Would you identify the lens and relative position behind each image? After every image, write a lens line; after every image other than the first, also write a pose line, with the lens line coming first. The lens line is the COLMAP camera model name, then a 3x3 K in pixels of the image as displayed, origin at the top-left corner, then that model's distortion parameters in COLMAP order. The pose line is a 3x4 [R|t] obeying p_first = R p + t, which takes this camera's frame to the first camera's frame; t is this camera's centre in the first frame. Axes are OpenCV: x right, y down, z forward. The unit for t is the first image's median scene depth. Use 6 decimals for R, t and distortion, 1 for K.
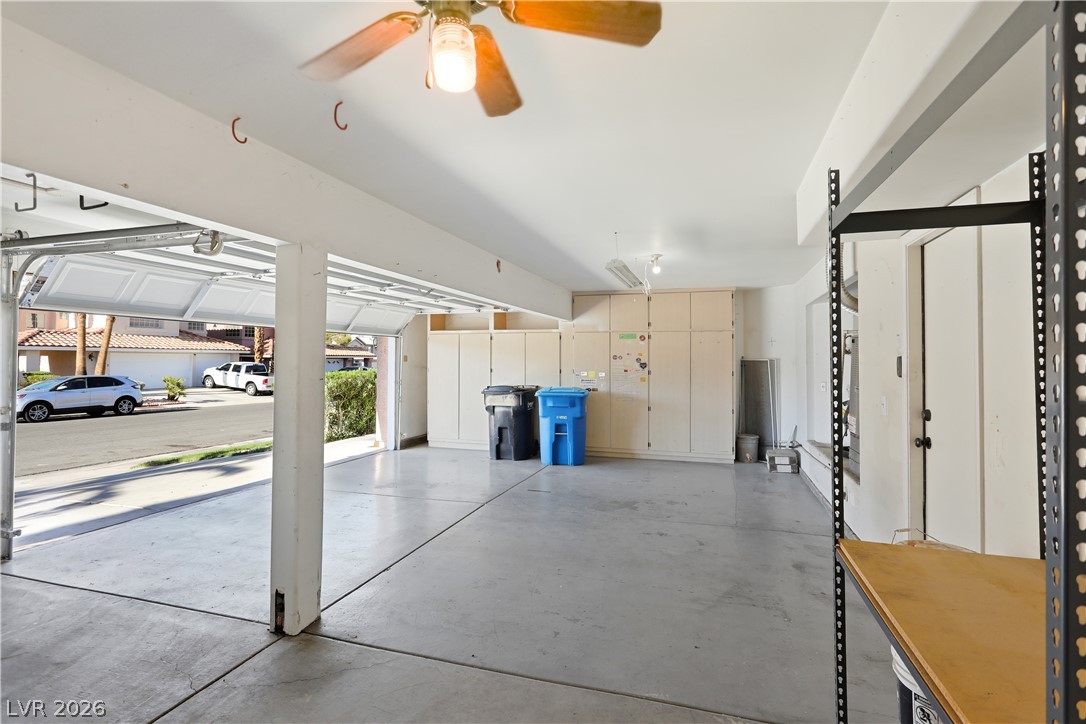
lens RADIAL K [[516.1, 0, 546.9], [0, 516.1, 359.7], [0, 0, 1]] dist [-0.006651, 0.000681]
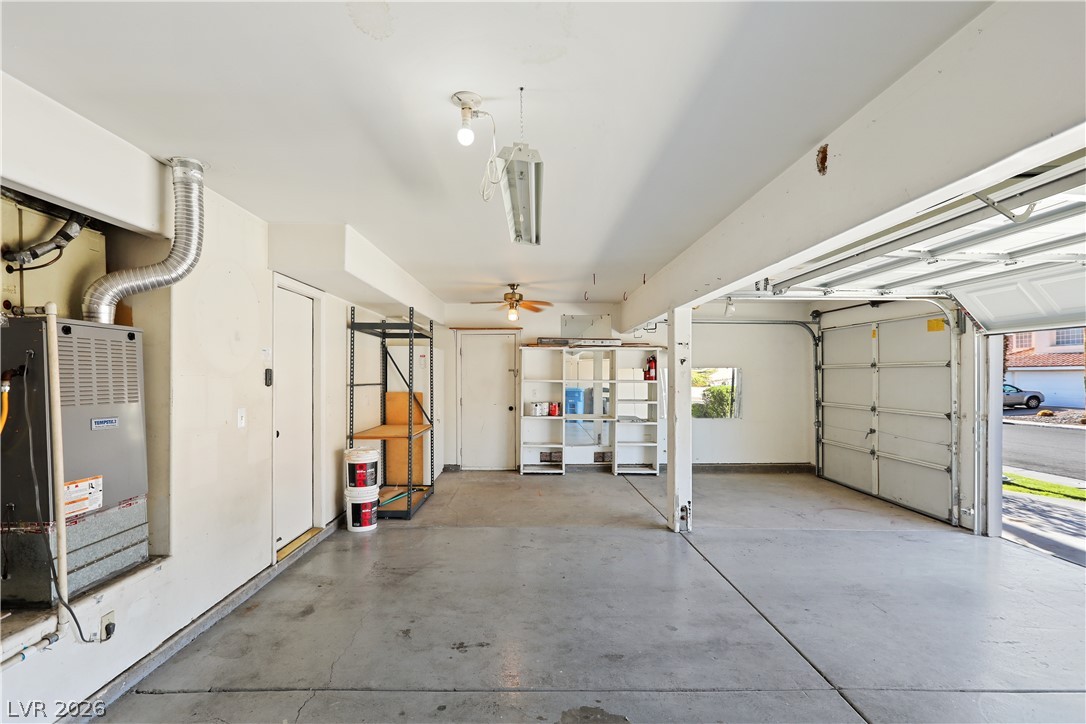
lens RADIAL K [[516.1, 0, 542.1], [0, 516.1, 369.9], [0, 0, 1]] dist [-0.006651, 0.000681]
pose [[-0.944480, -0.009177, -0.328441, 0.379234], [-0.005315, 0.999906, -0.012655, 0.005209], [0.328526, -0.010207, -0.944440, 1.830630]]
